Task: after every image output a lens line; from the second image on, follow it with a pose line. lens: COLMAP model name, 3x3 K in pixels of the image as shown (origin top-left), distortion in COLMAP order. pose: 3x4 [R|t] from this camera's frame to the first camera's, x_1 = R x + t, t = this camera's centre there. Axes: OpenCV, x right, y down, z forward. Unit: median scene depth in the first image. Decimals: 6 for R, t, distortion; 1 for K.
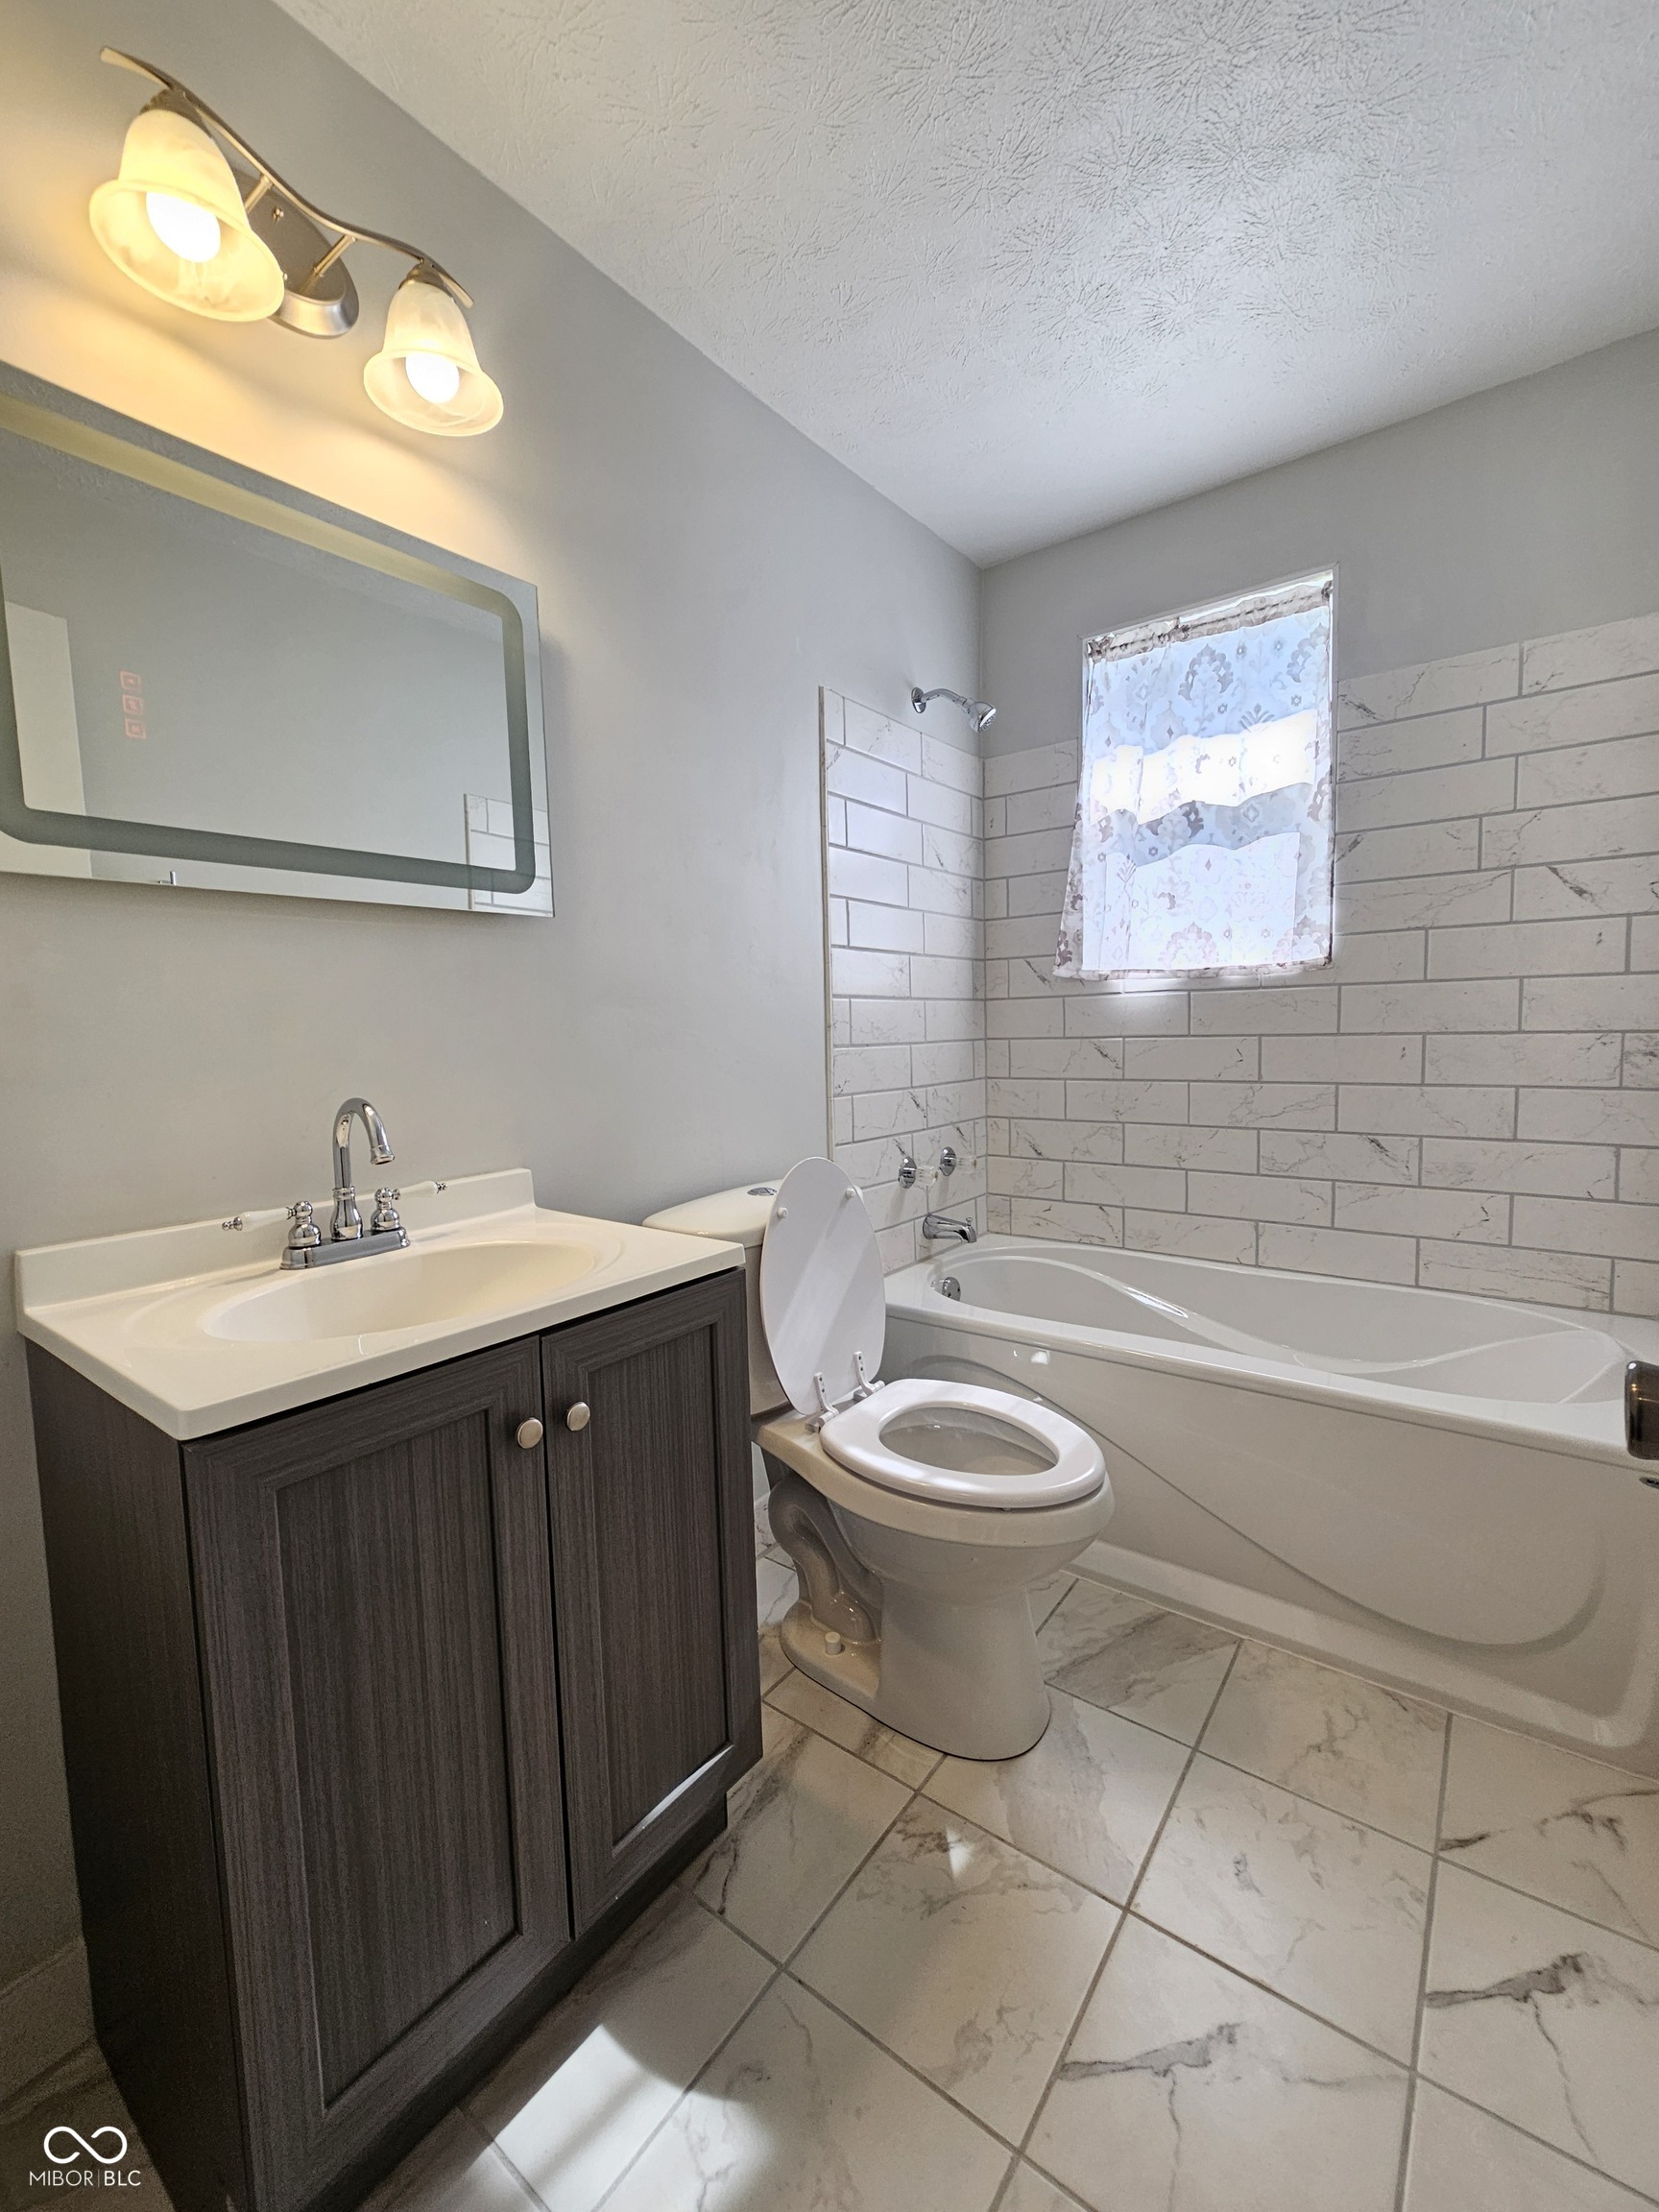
lens RADIAL K [[900.9, 0, 823.7], [0, 900.9, 1107.0], [0, 0, 1]] dist [-0.000332, -0.000414]
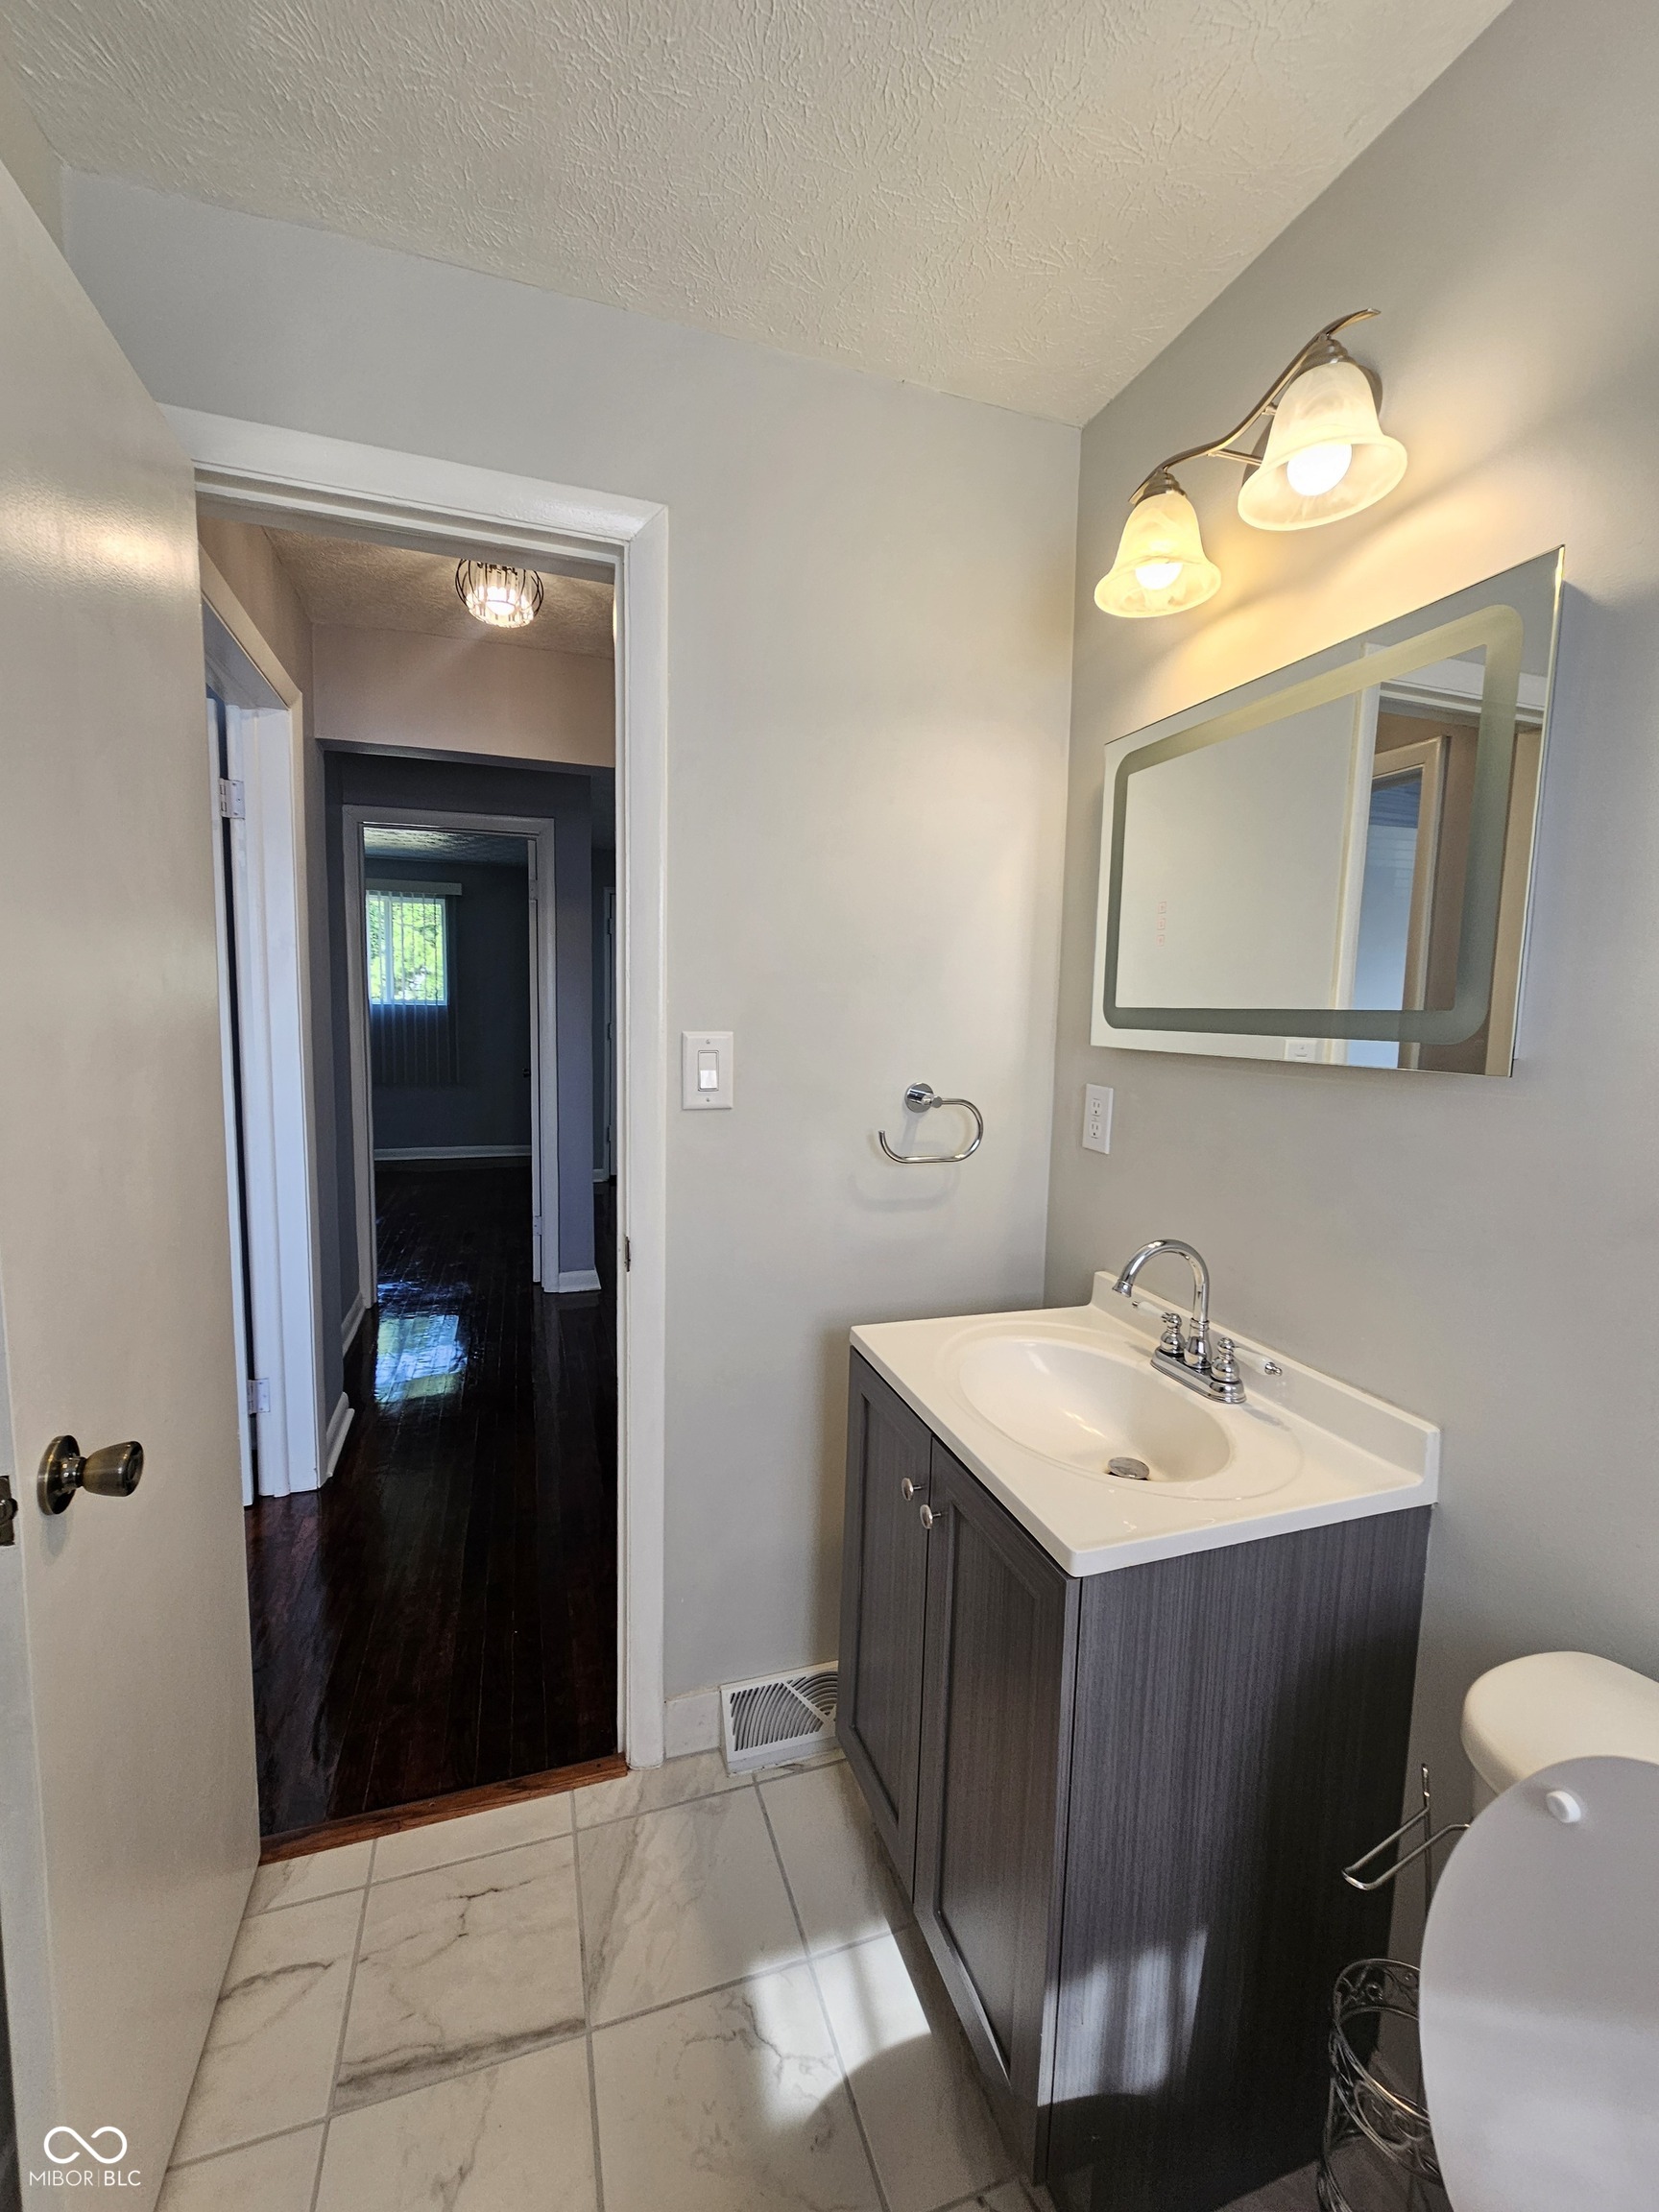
lens RADIAL K [[900.9, 0, 828.2], [0, 900.9, 1117.0], [0, 0, 1]] dist [-0.000332, -0.000414]
pose [[-0.562106, 0.111782, -0.819476, 0.518419], [-0.063846, 0.982003, 0.177746, -0.279931], [0.824597, 0.152232, -0.544853, 1.060650]]
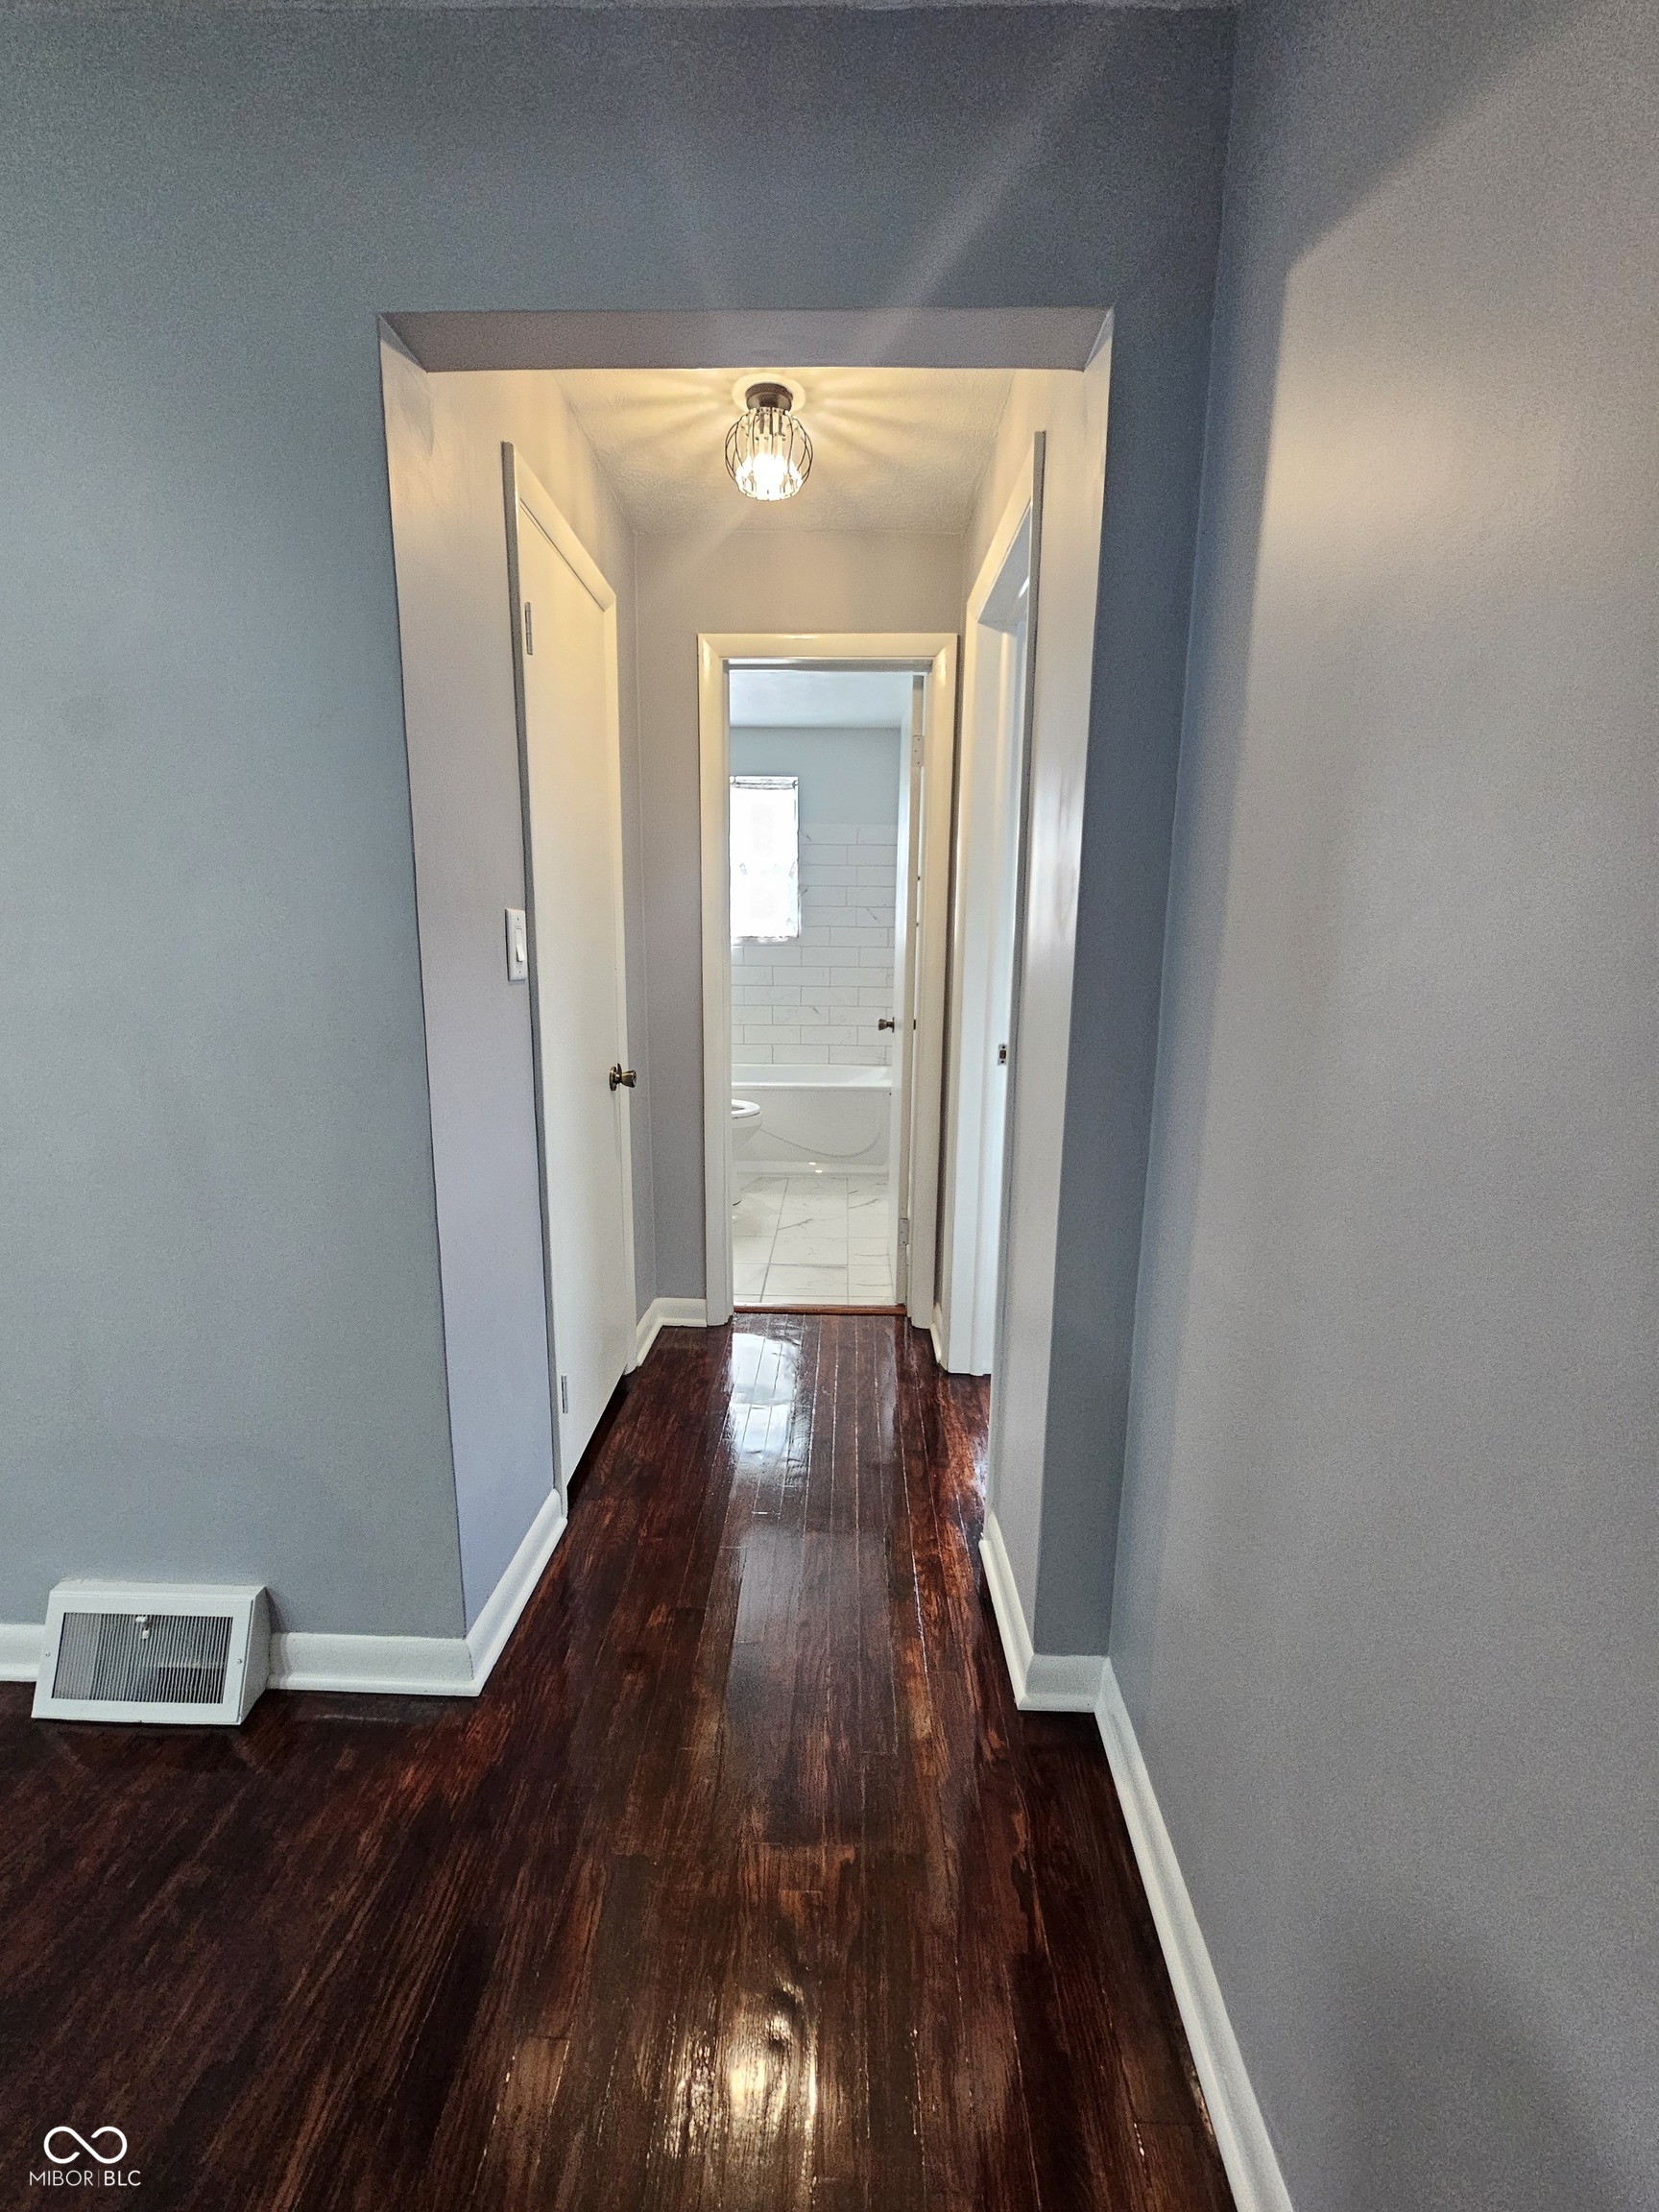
lens RADIAL K [[900.9, 0, 828.5], [0, 900.9, 1107.1], [0, 0, 1]] dist [-0.000332, -0.000414]
pose [[0.803880, -0.078214, 0.589627, -1.409746], [0.020707, 0.994396, 0.103675, 0.084030], [-0.594431, -0.071133, 0.800994, -1.737033]]
